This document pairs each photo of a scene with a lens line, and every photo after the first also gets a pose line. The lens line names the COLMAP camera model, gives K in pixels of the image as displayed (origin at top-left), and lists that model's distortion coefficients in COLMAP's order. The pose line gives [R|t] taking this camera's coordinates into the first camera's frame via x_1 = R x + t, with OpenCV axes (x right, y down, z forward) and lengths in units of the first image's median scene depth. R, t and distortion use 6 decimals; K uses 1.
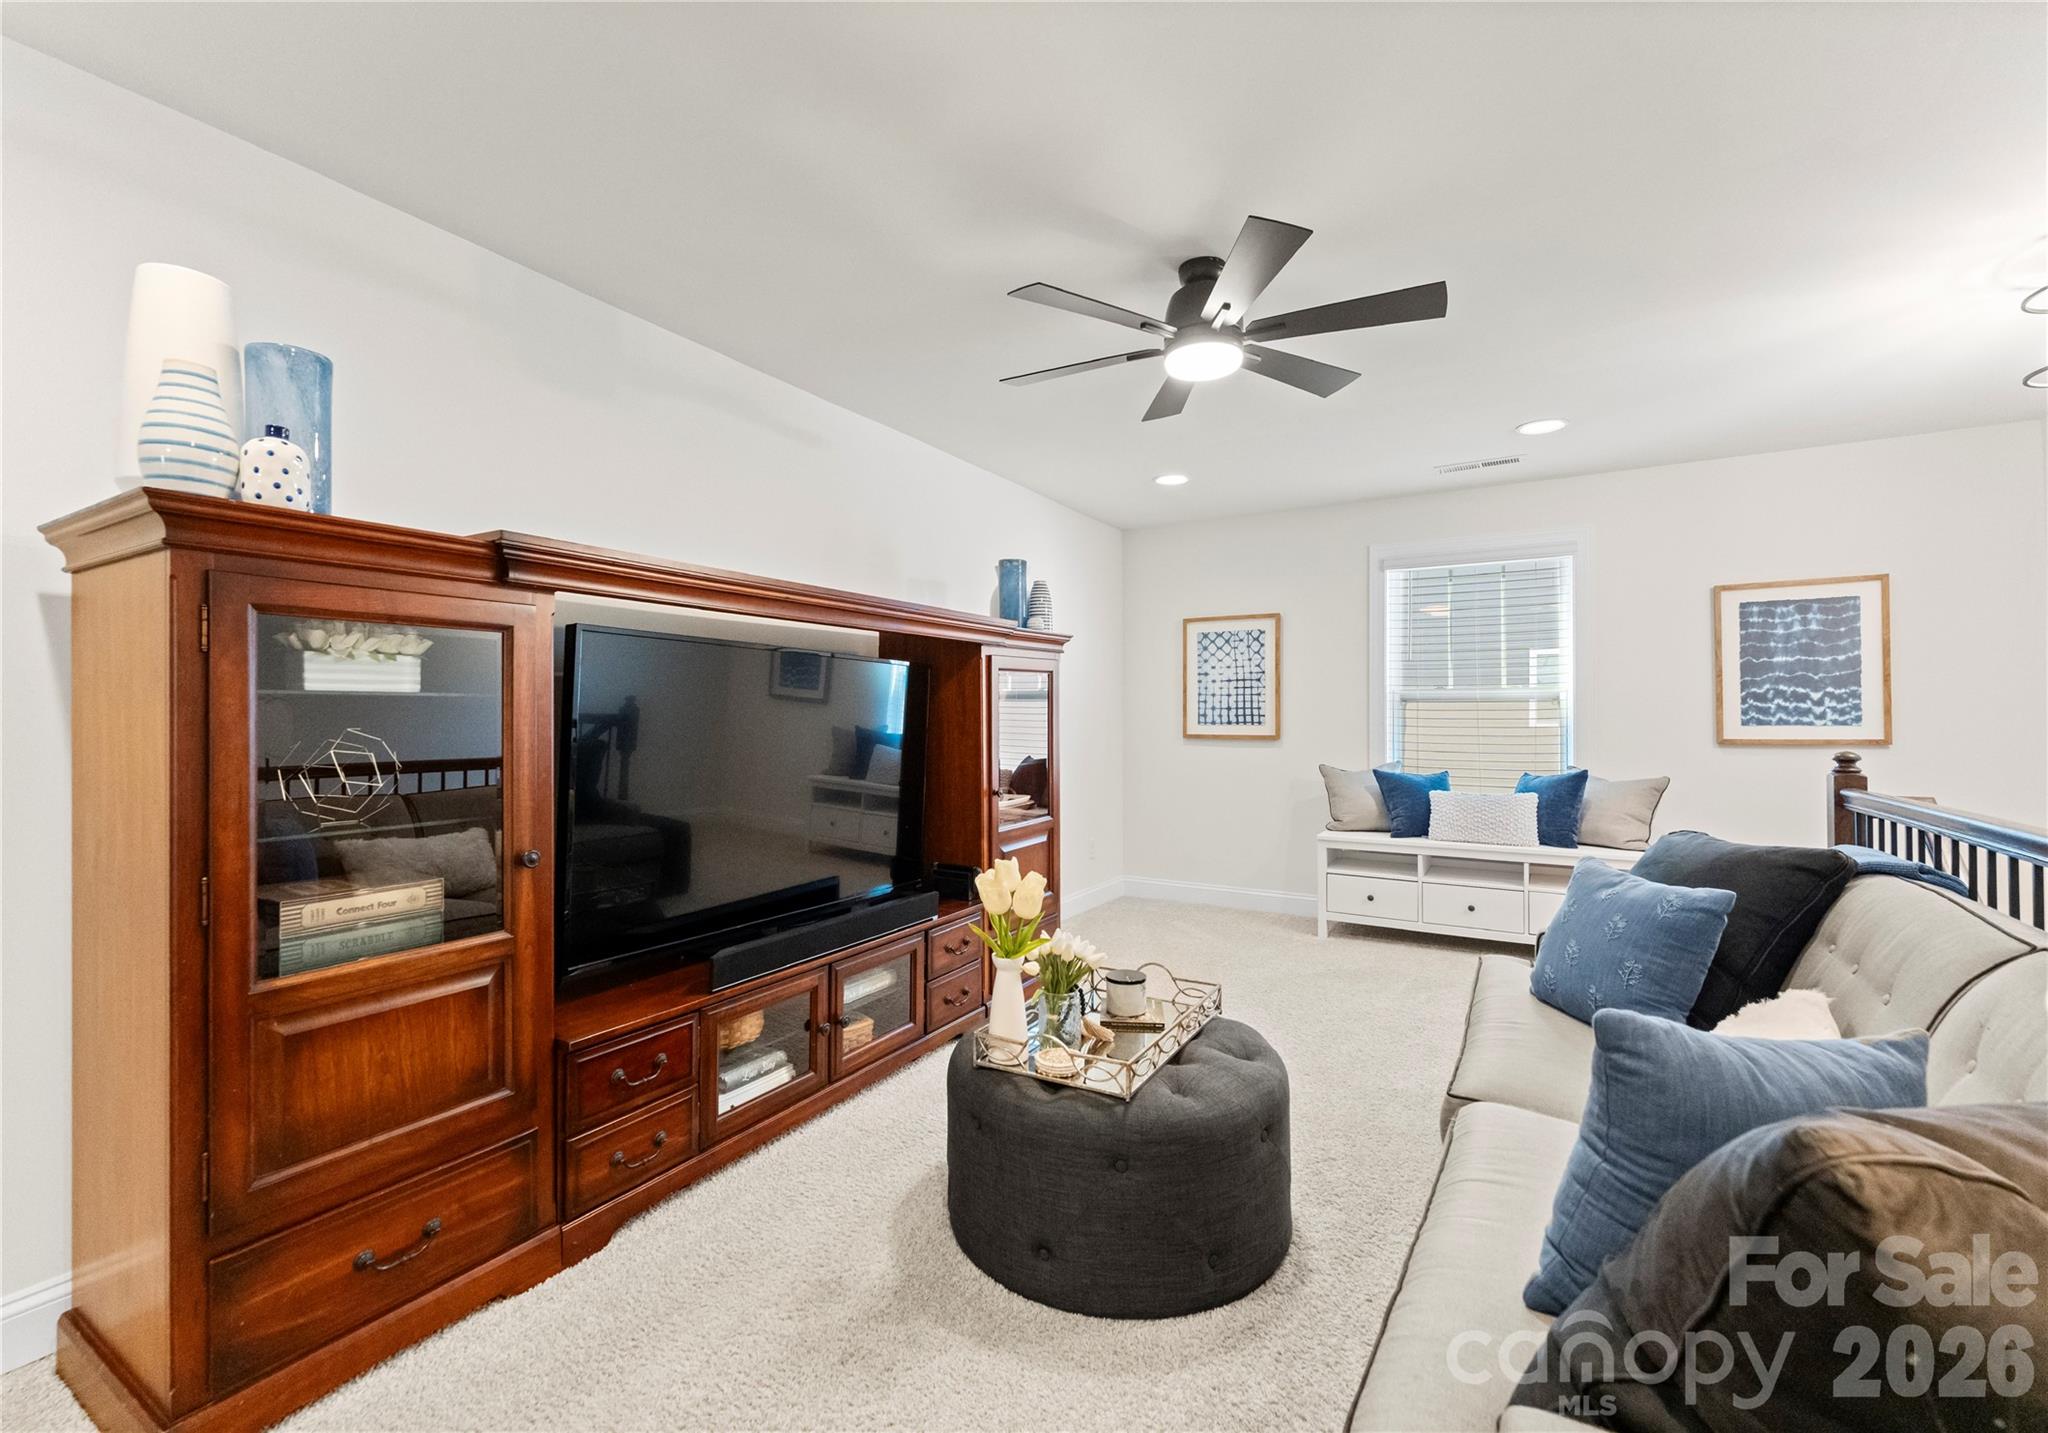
lens RADIAL K [[878.9, 0, 1033.1], [0, 878.9, 714.7], [0, 0, 1]] dist [0.000352, 0.000709]
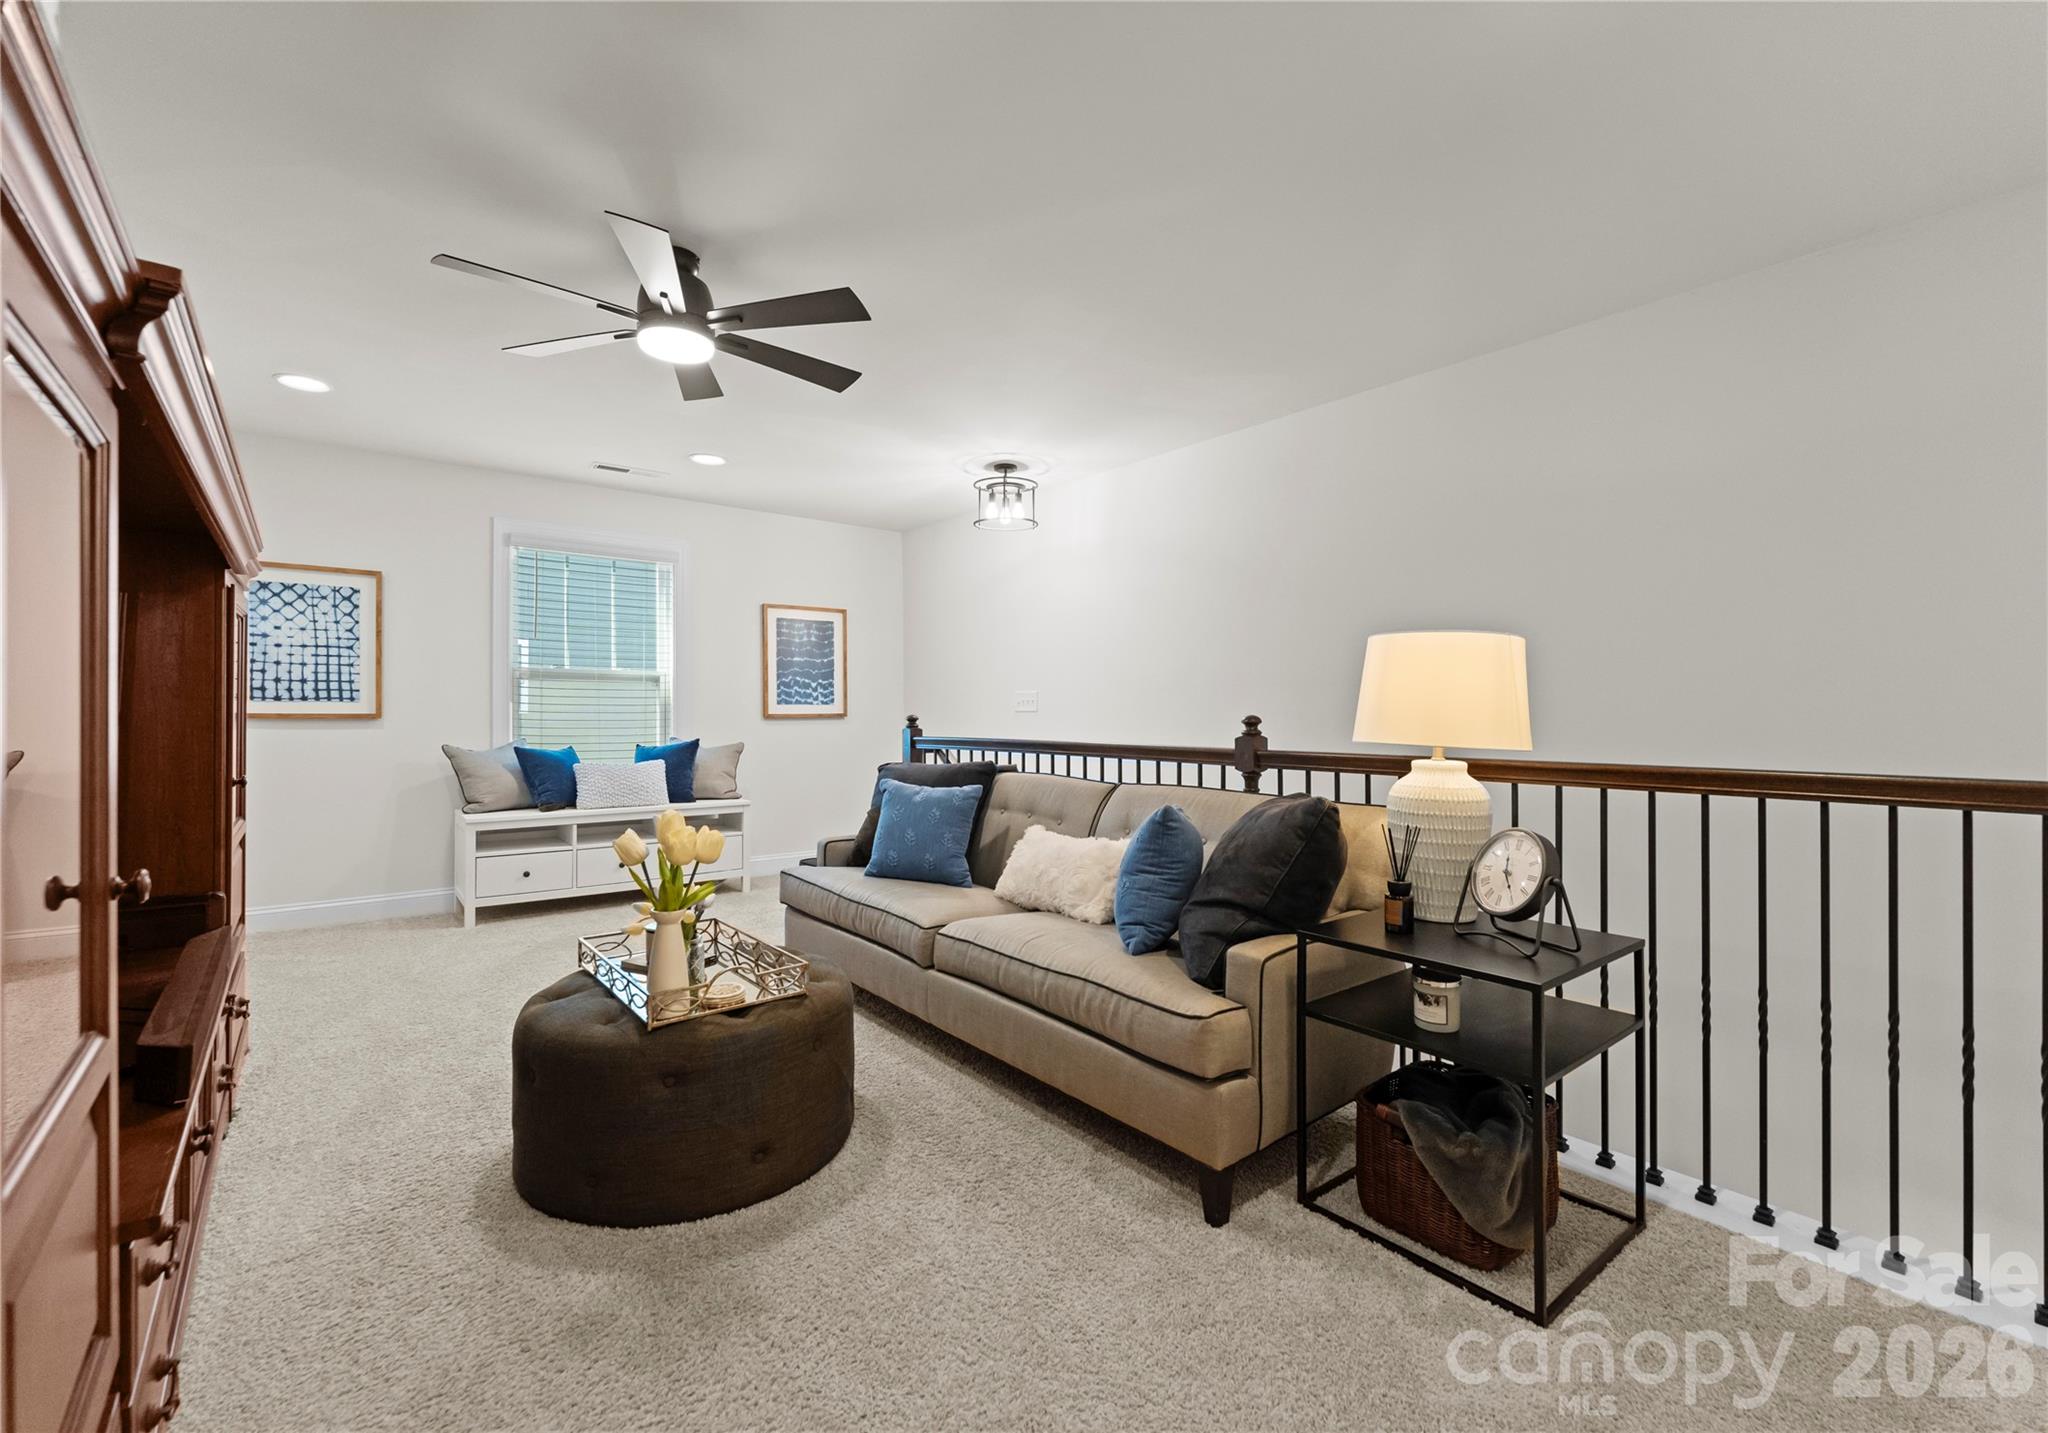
lens RADIAL K [[878.9, 0, 1023.8], [0, 878.9, 725.5], [0, 0, 1]] dist [0.000352, 0.000709]
pose [[0.343705, -0.011260, 0.939010, -0.347838], [-0.004769, 0.999894, 0.013735, 0.022384], [-0.939066, -0.009199, 0.343615, 0.123282]]
